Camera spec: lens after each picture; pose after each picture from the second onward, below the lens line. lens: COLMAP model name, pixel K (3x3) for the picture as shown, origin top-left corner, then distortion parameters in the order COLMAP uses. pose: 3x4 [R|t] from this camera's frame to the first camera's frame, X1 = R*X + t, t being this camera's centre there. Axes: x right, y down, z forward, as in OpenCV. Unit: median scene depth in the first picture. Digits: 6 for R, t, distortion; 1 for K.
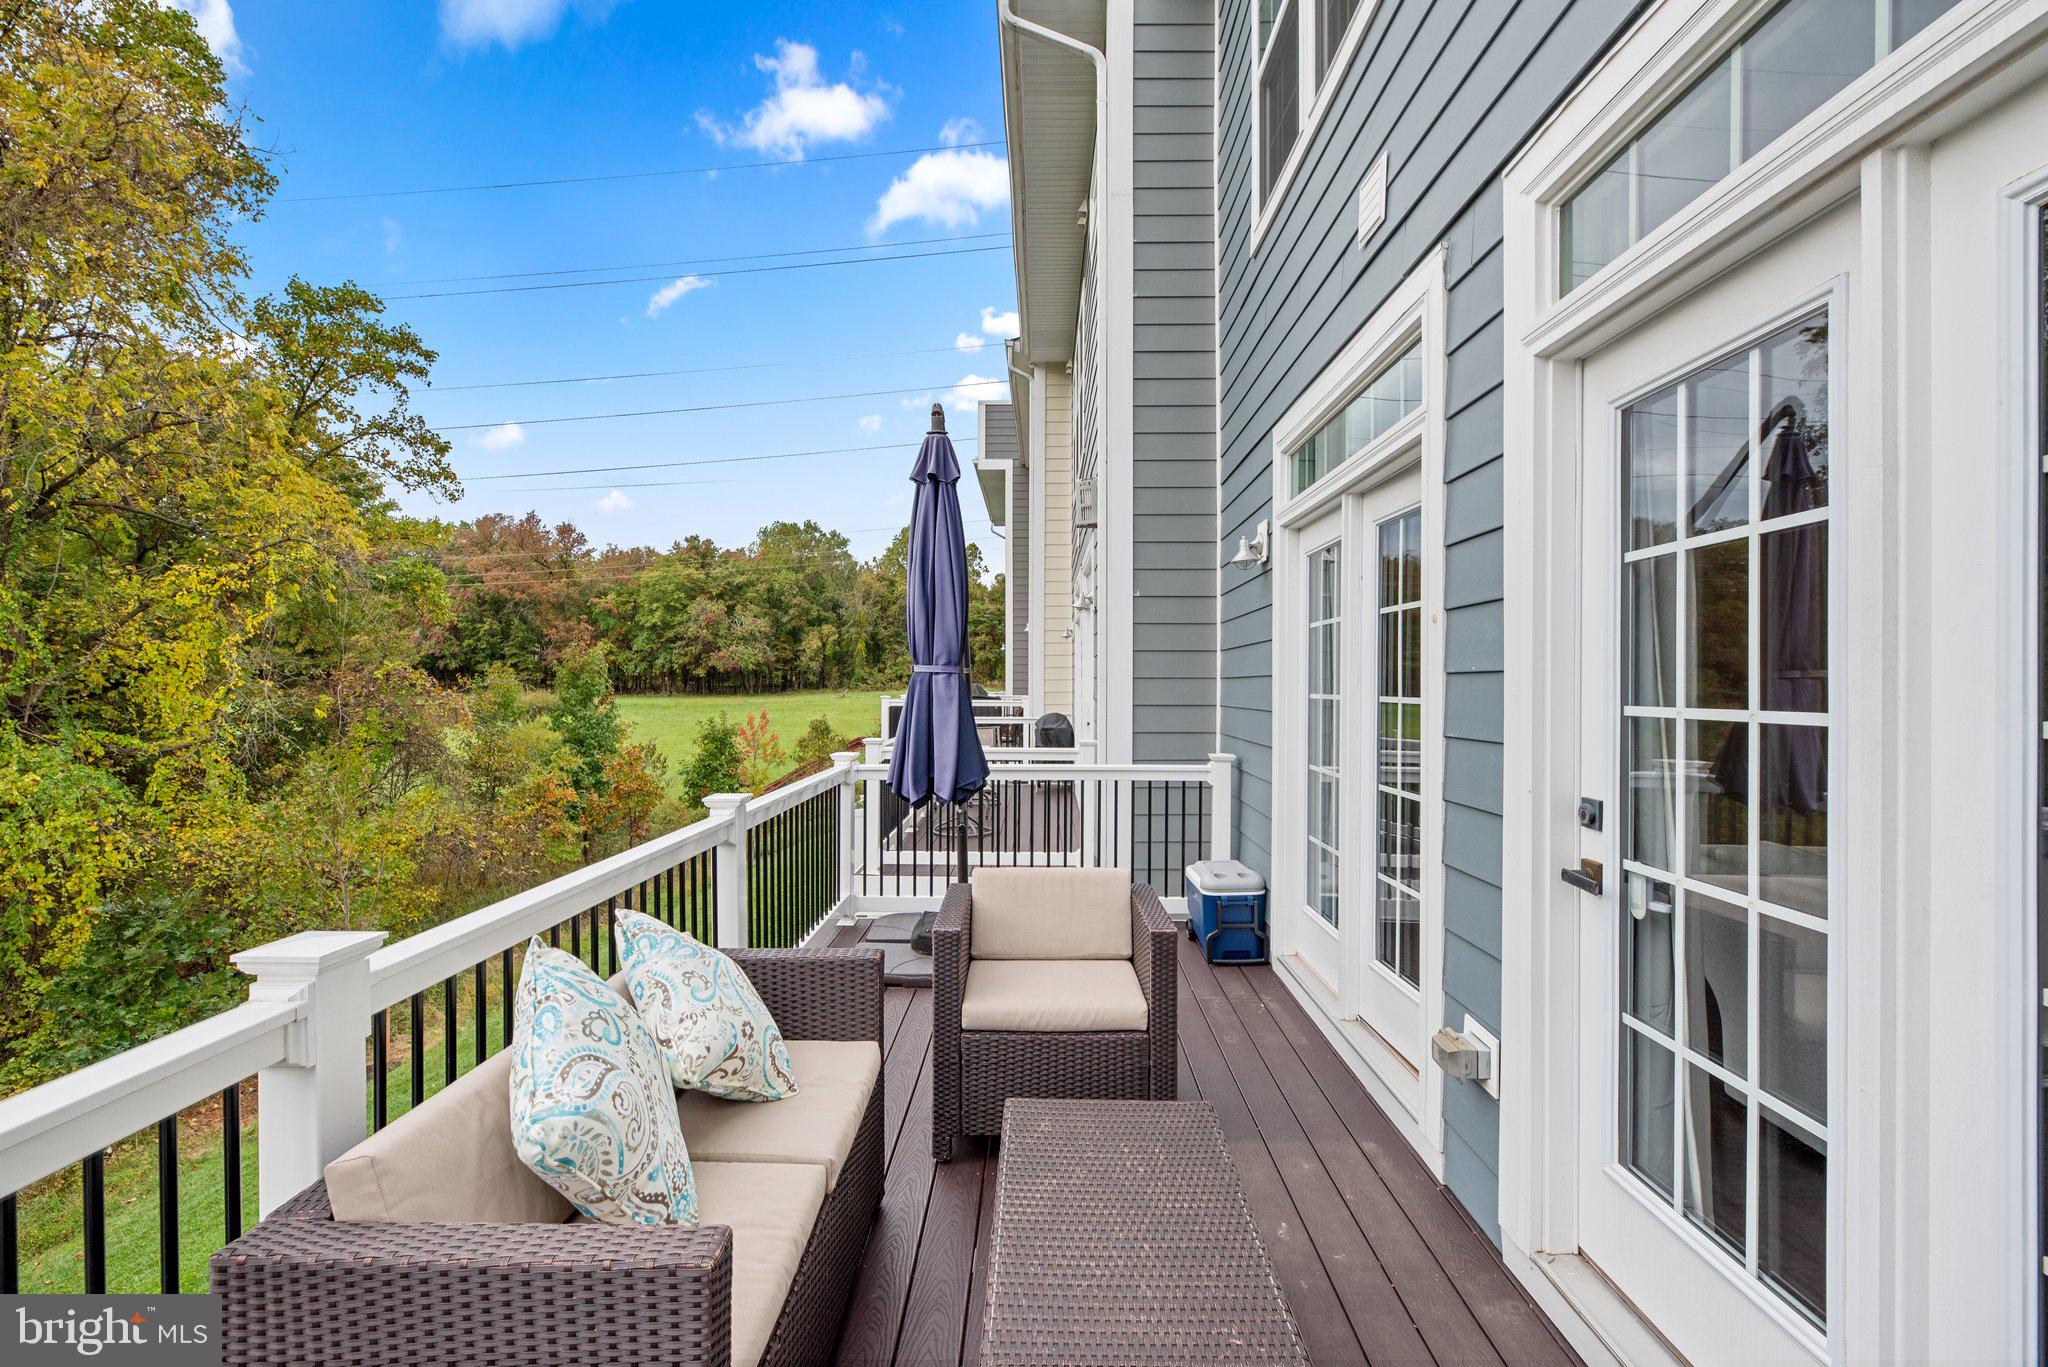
lens RADIAL K [[920.1, 0, 1024.0], [0, 920.1, 683.5], [0, 0, 1]] dist [0.001532, 0.000284]
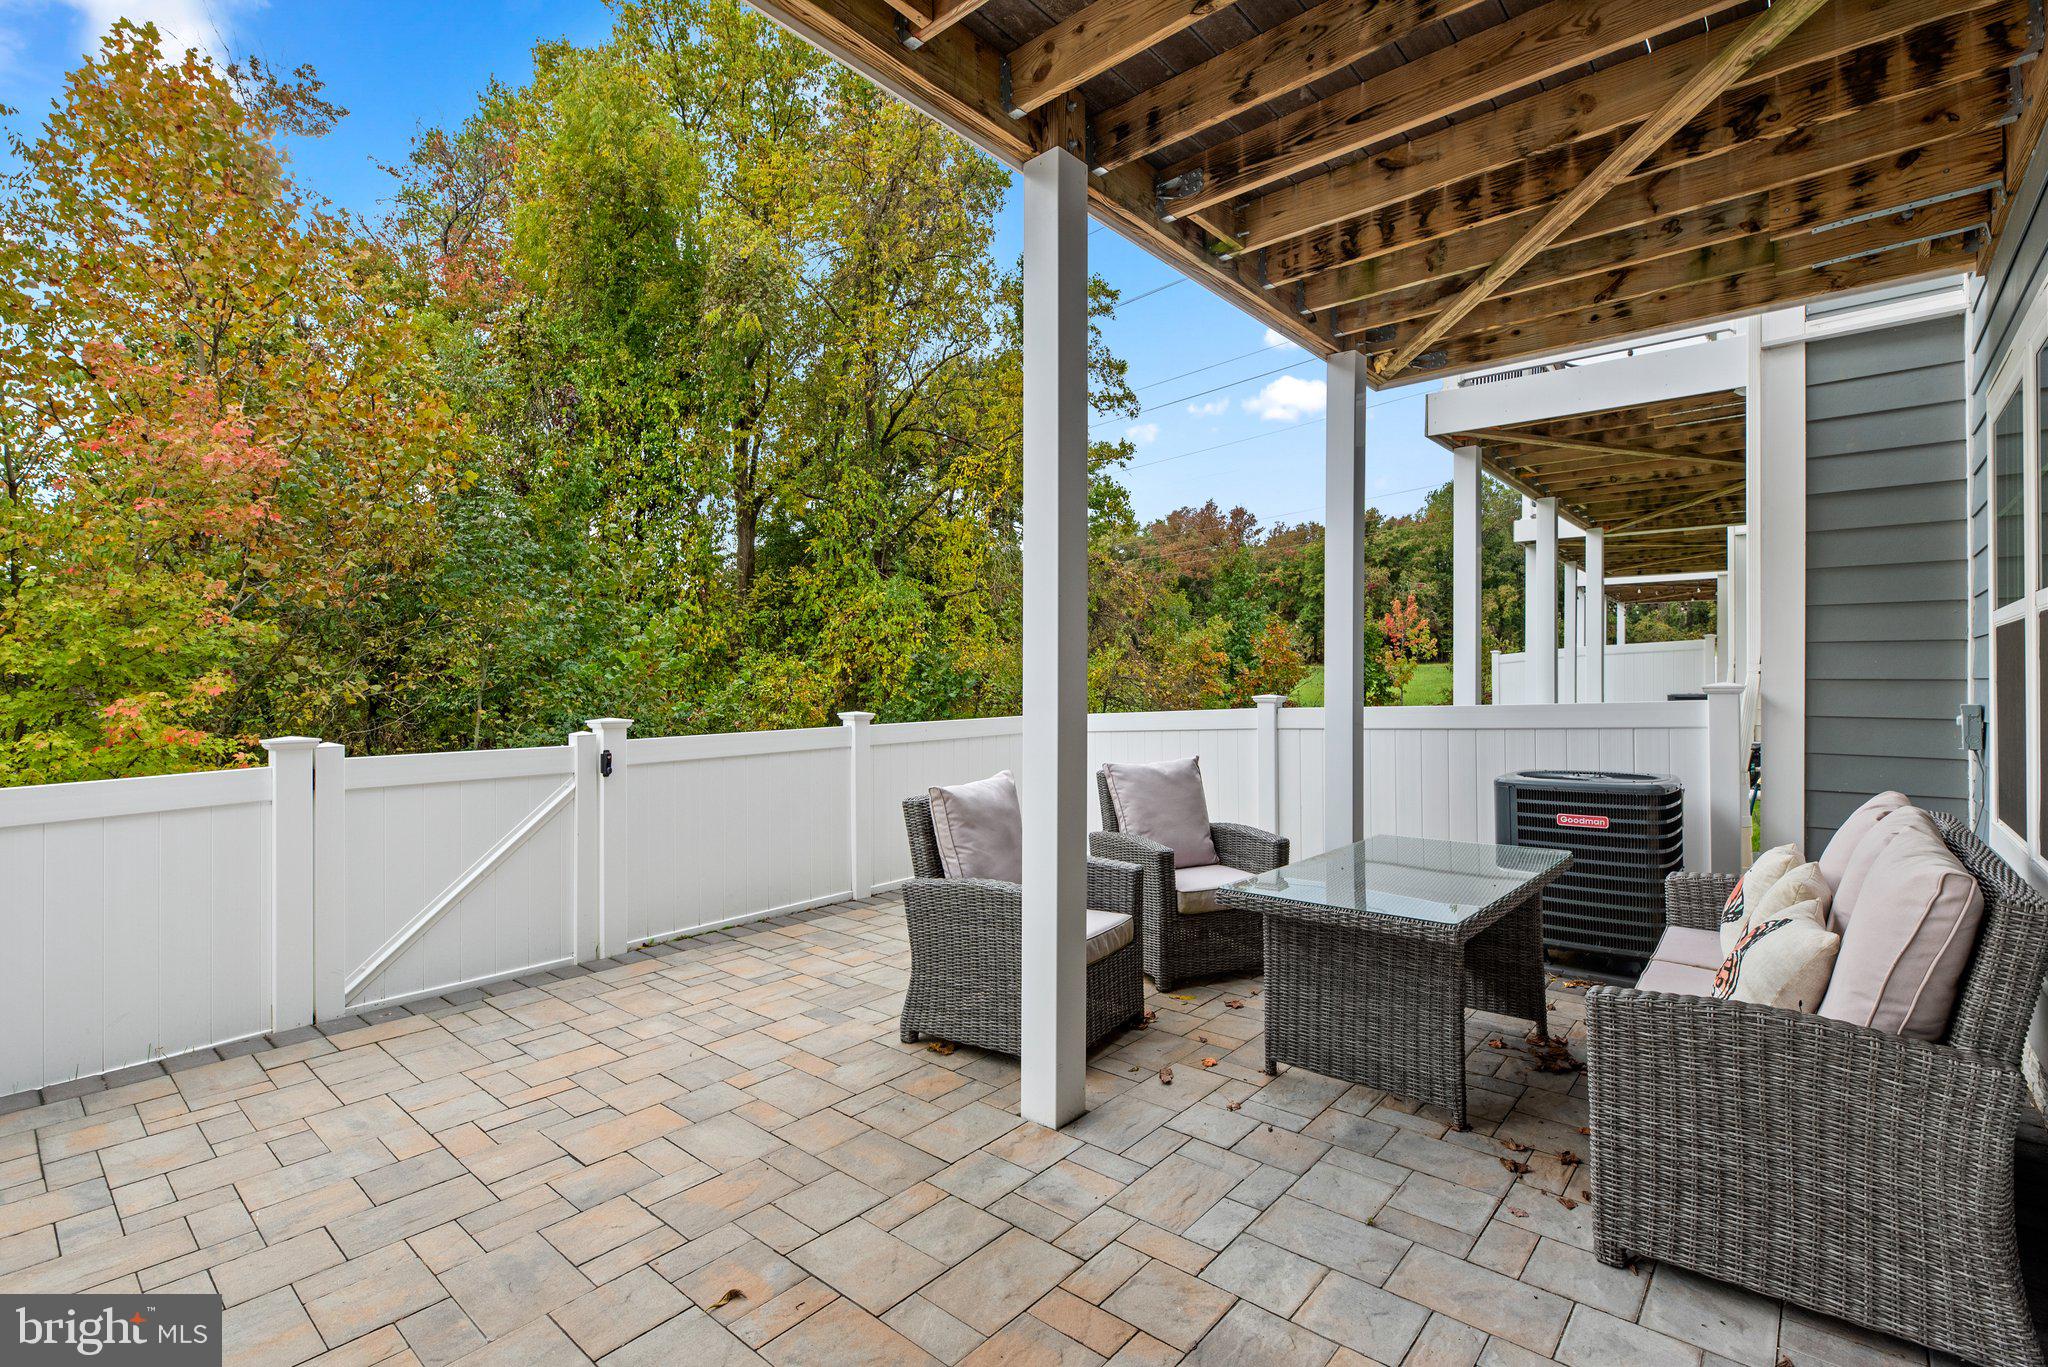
lens RADIAL K [[928.4, 0, 1024.0], [0, 928.4, 683.5], [0, 0, 1]] dist [0.000413, 0.000178]
pose [[0.766591, -0.006666, -0.642101, 0.036739], [0.001990, 0.999966, -0.008005, 0.168947], [0.642132, 0.004859, 0.766578, 0.002159]]
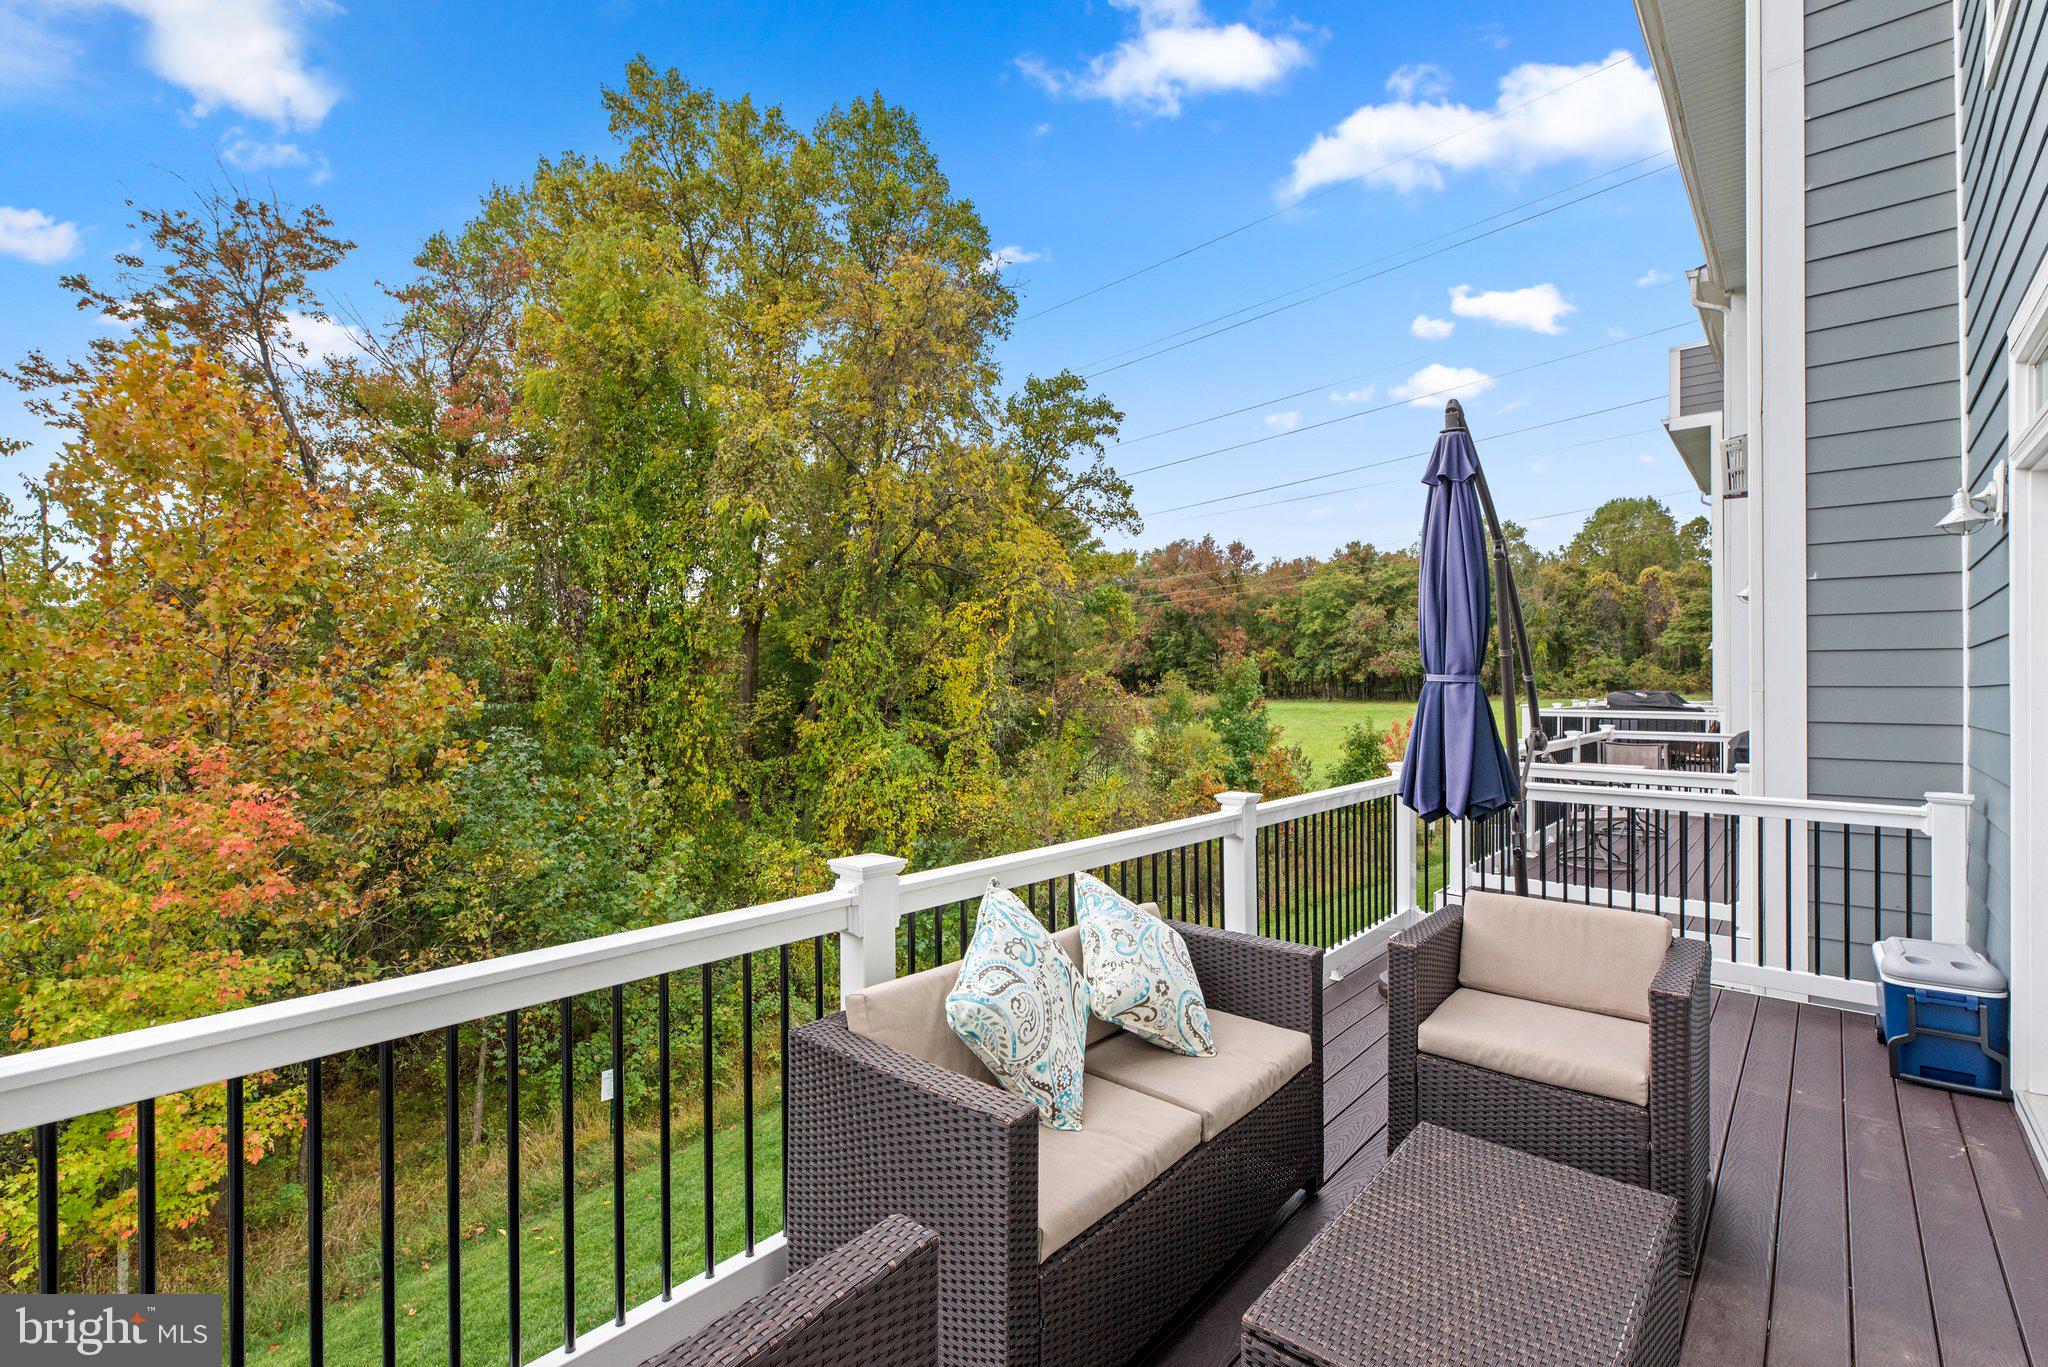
lens RADIAL K [[920.1, 0, 1024.0], [0, 920.1, 683.5], [0, 0, 1]] dist [0.001532, 0.000284]
pose [[0.768567, -0.000149, -0.639769, 0.031544], [-0.003585, 0.999983, -0.004539, -0.000813], [0.639759, 0.005782, 0.768554, -0.002422]]
